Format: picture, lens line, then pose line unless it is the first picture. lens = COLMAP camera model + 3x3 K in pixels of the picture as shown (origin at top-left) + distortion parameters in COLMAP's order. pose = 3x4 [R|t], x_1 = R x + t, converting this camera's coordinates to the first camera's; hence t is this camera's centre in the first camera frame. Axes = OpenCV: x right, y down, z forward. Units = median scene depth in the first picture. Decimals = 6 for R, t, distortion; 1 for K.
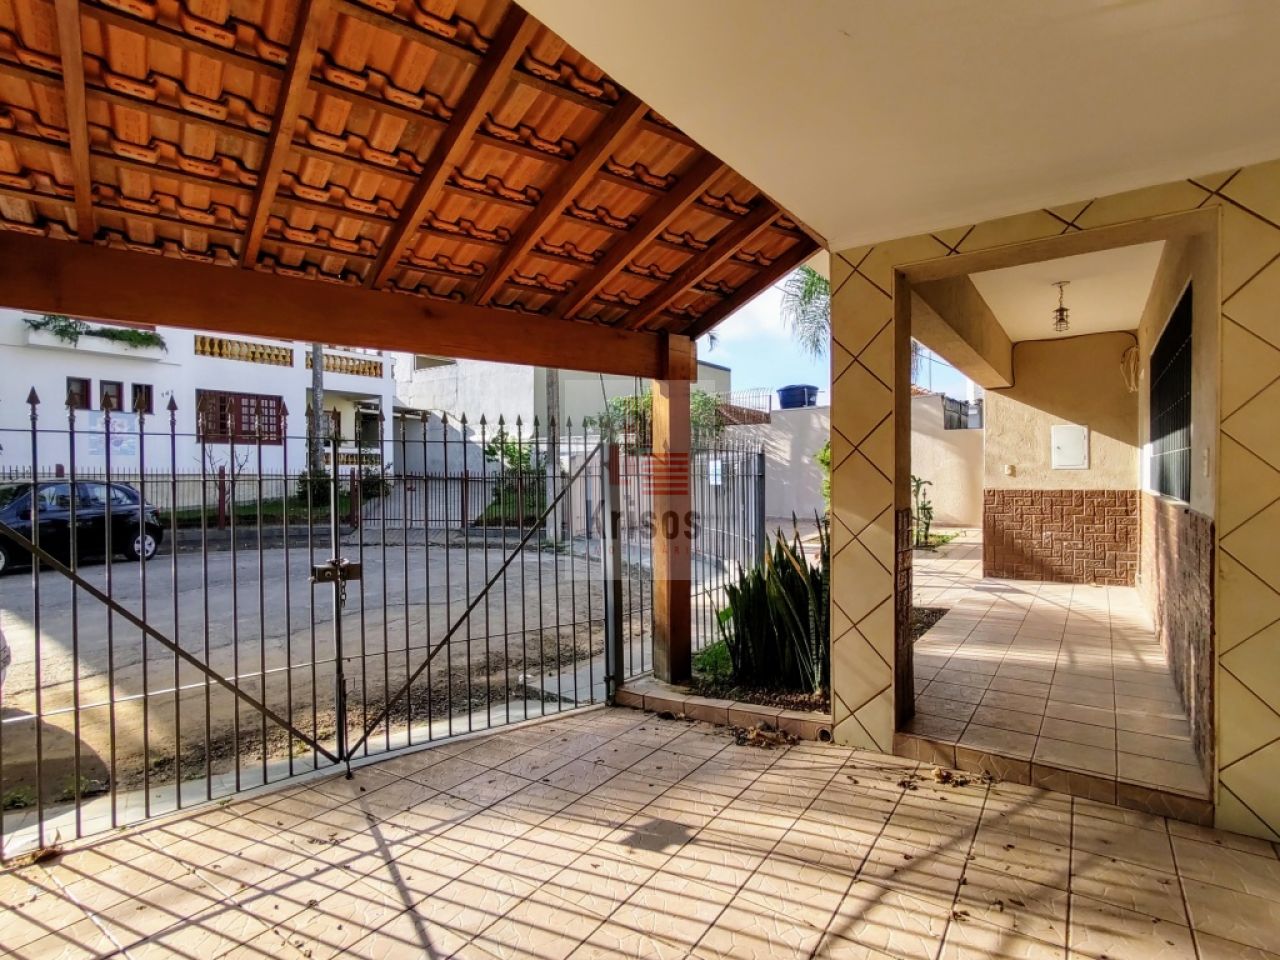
lens RADIAL K [[640.2, 0, 643.8], [0, 640.2, 480.1], [0, 0, 1]] dist [0.014148, 0.000701]
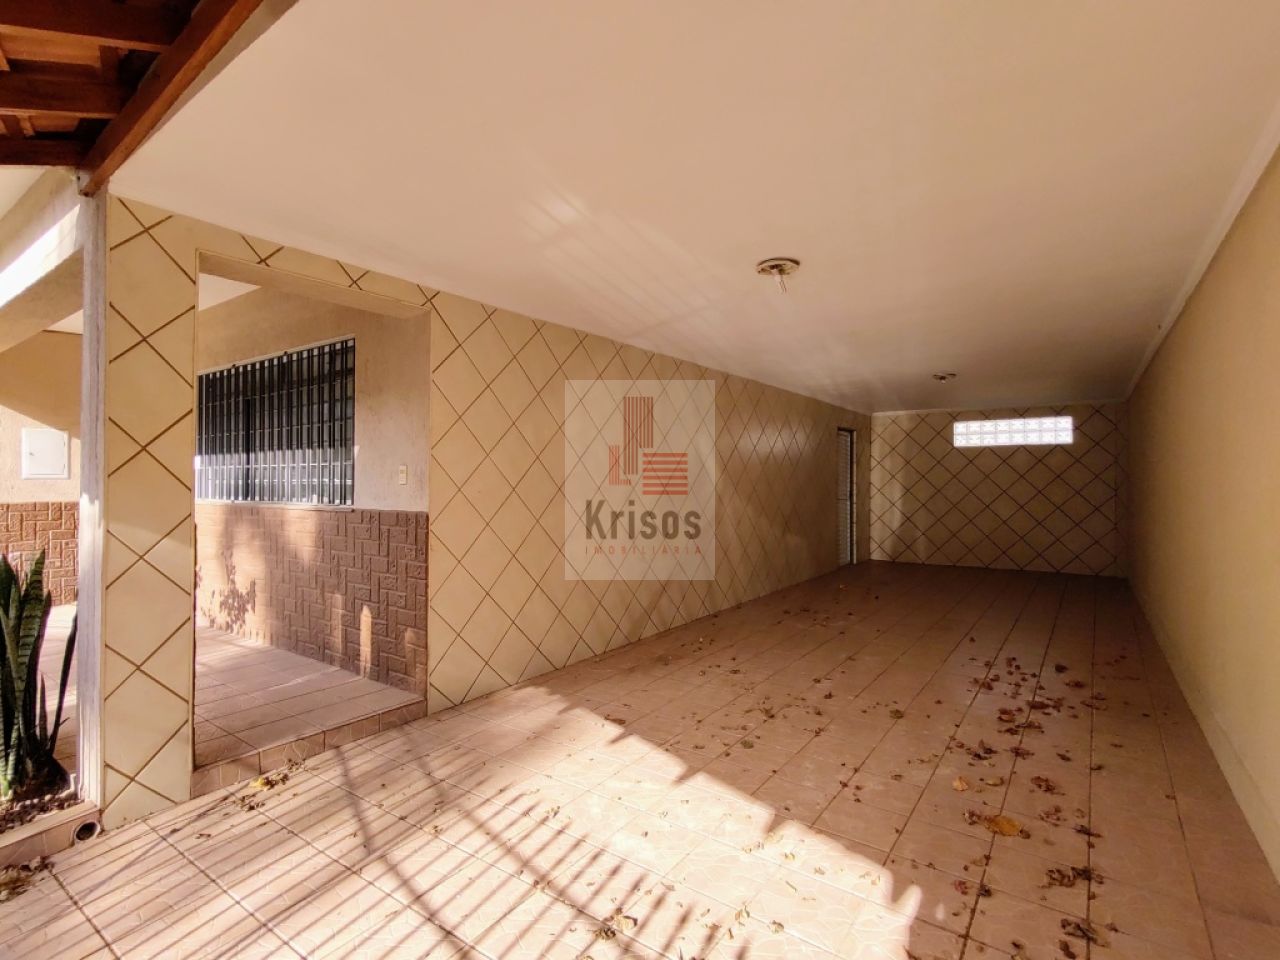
lens RADIAL K [[640.2, 0, 644.1], [0, 640.2, 481.5], [0, 0, 1]] dist [0.014148, 0.000701]
pose [[0.026350, 0.011523, 0.999586, -0.568850], [0.007553, 0.999903, -0.011726, 0.009737], [-0.999624, 0.007859, 0.026261, 0.417043]]
